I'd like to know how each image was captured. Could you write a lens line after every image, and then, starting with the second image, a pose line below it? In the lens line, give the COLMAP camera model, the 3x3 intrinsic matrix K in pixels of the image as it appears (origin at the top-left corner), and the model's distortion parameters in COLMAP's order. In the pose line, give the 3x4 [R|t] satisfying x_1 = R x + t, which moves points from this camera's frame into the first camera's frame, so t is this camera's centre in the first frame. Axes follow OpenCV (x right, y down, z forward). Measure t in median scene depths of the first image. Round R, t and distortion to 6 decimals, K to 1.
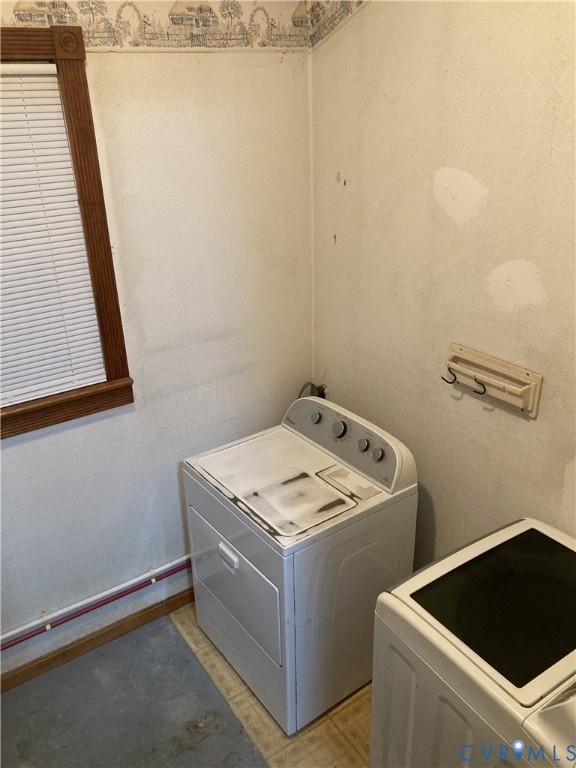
lens RADIAL K [[626.8, 0, 288.0], [0, 626.8, 384.0], [0, 0, 1]] dist [0.011999, -0.006148]
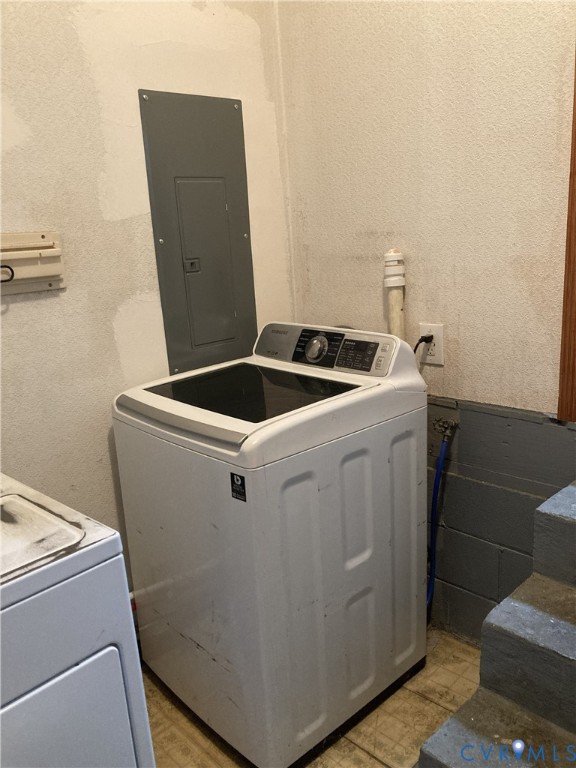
lens RADIAL K [[626.8, 0, 288.0], [0, 626.8, 384.0], [0, 0, 1]] dist [0.011999, -0.006148]
pose [[-0.147143, -0.231363, 0.961676, -0.502761], [0.463888, 0.842559, 0.273683, 0.070731], [-0.873588, 0.486381, -0.016650, 0.797714]]
